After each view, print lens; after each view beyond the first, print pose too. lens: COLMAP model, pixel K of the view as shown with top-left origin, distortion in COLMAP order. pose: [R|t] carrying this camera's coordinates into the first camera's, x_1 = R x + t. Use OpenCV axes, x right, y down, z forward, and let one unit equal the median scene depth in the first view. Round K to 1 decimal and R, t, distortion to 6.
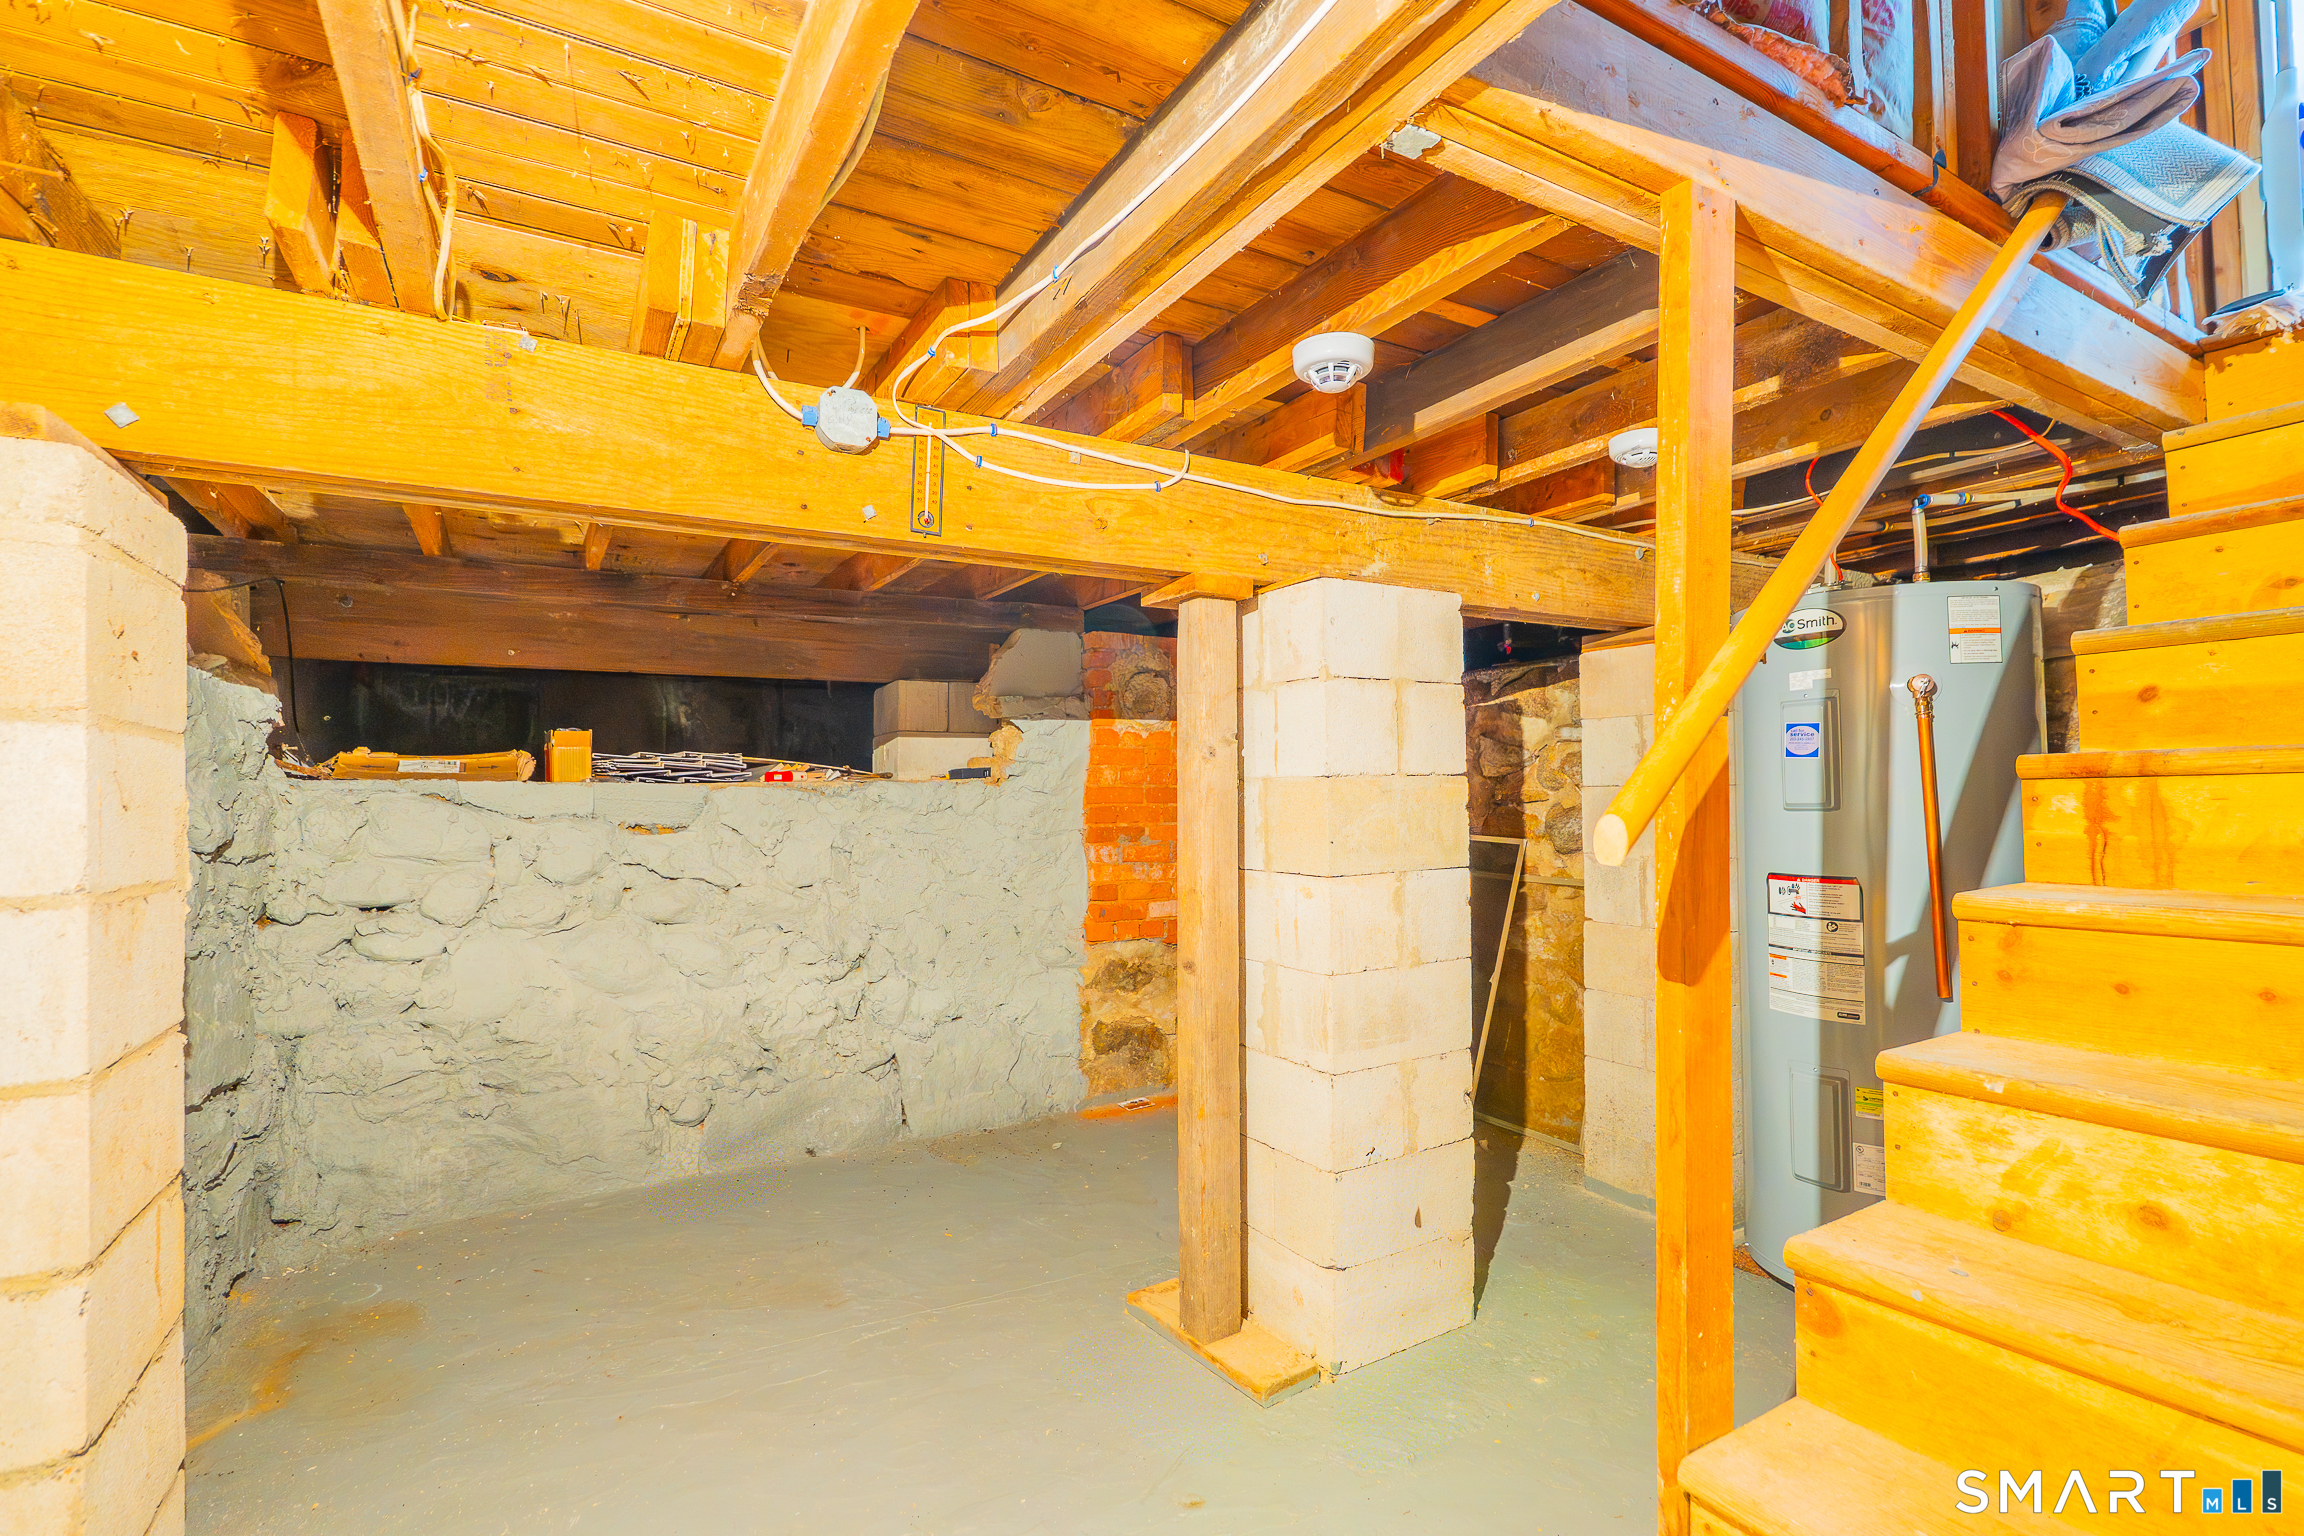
lens RADIAL K [[1067.6, 0, 1153.7], [0, 1067.6, 766.7], [0, 0, 1]] dist [-0.018639, 0.002440]
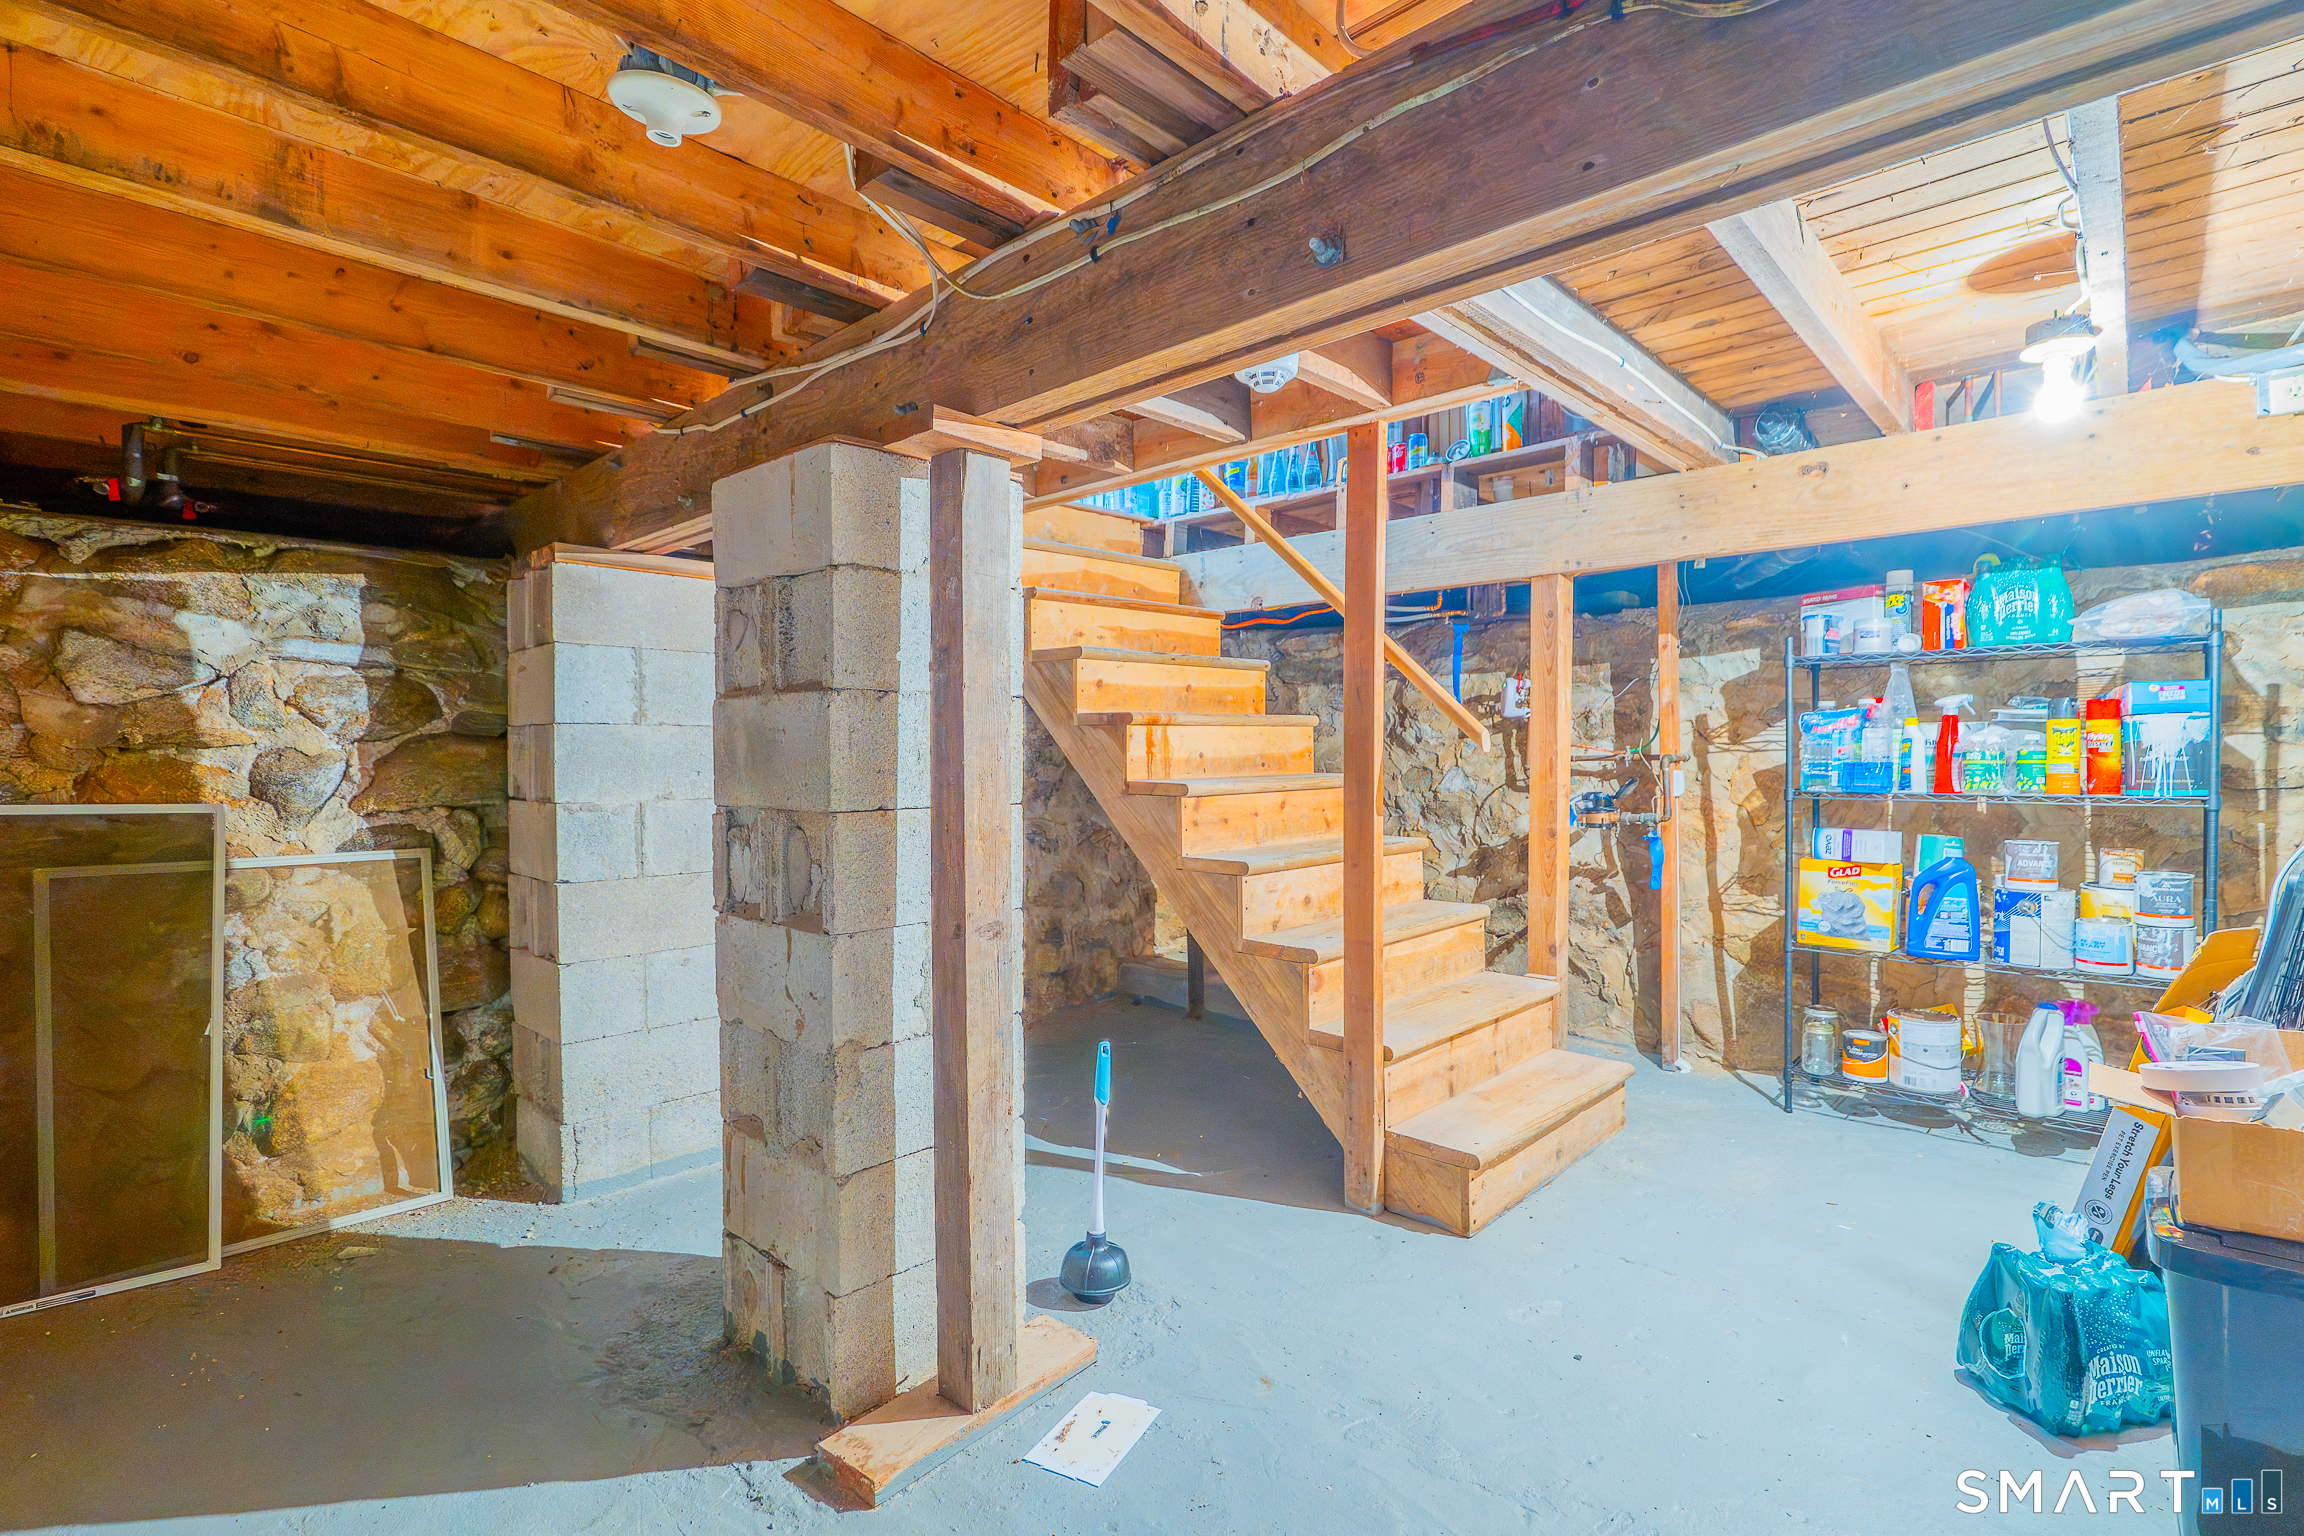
lens RADIAL K [[1067.6, 0, 1152.8], [0, 1067.6, 764.7], [0, 0, 1]] dist [-0.018639, 0.002440]
pose [[-0.284445, -0.000714, 0.958692, -0.423805], [-0.016890, 0.999848, -0.004267, 0.037500], [-0.958544, -0.017406, -0.284414, 0.636463]]
